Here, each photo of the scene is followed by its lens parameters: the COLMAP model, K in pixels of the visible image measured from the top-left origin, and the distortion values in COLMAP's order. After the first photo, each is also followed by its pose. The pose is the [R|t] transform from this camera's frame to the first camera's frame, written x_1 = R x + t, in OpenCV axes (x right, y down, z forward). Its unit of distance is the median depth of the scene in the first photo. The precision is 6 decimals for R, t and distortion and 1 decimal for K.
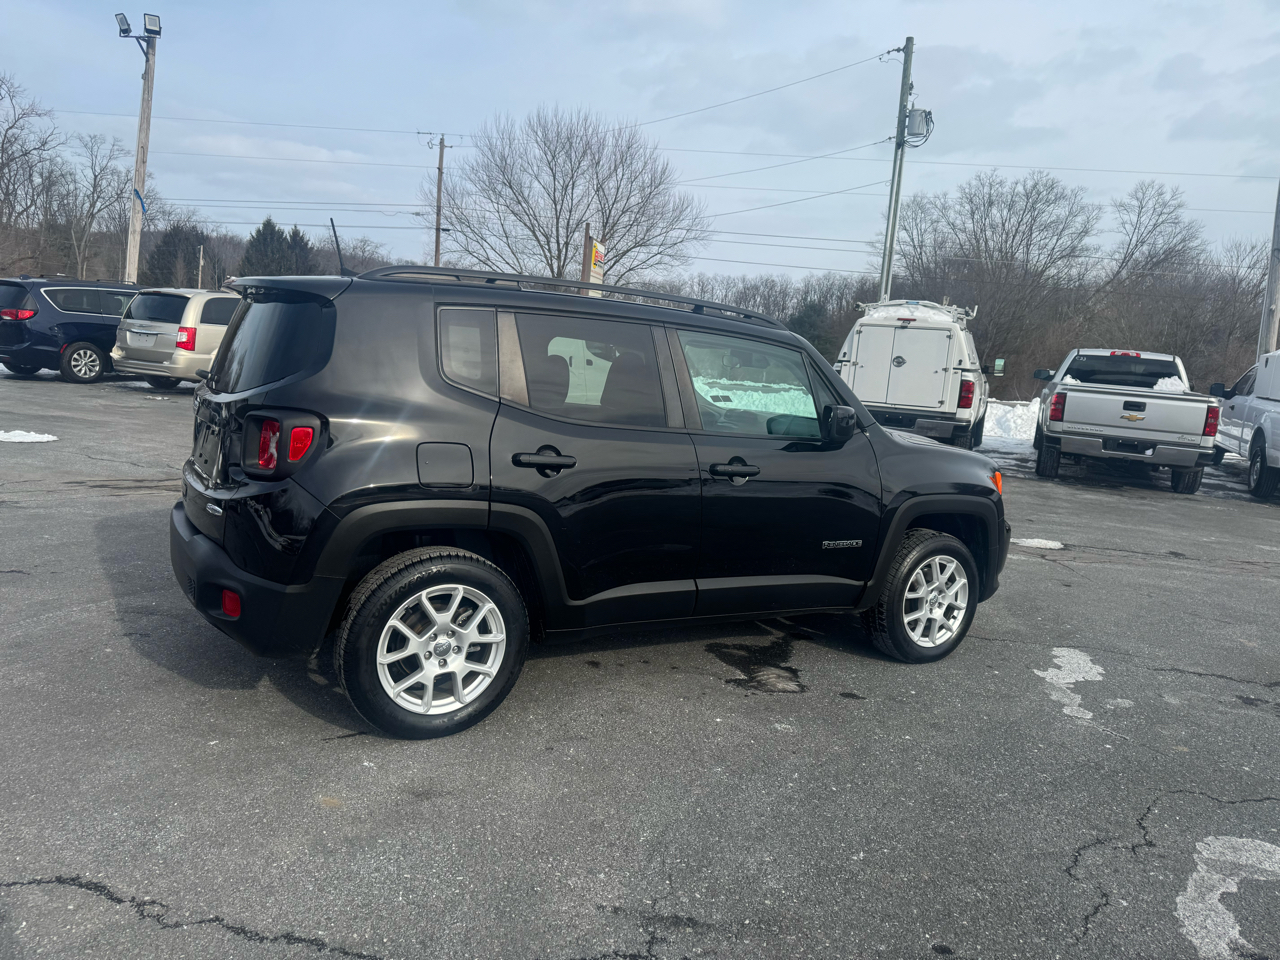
lens RADIAL K [[899.1, 0, 641.0], [0, 899.1, 476.9], [0, 0, 1]] dist [0.034824, -0.036965]
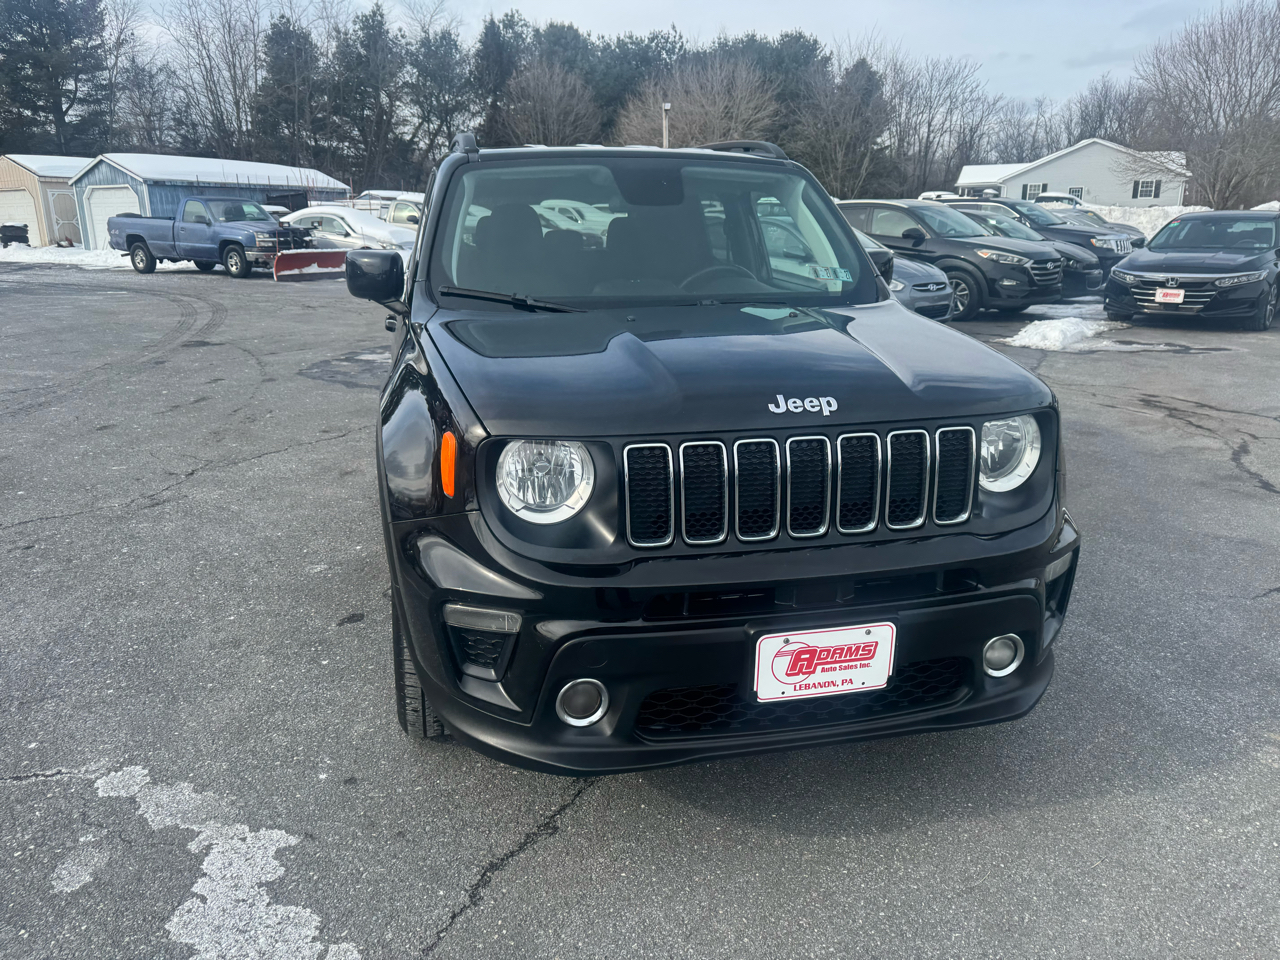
lens RADIAL K [[908.0, 0, 633.4], [0, 908.0, 472.7], [0, 0, 1]] dist [0.023781, -0.023146]
pose [[-0.309069, 0.178404, -0.934156, 0.268583], [-0.150622, 0.960668, 0.233301, -0.032970], [0.939036, 0.212811, -0.270041, 0.429257]]
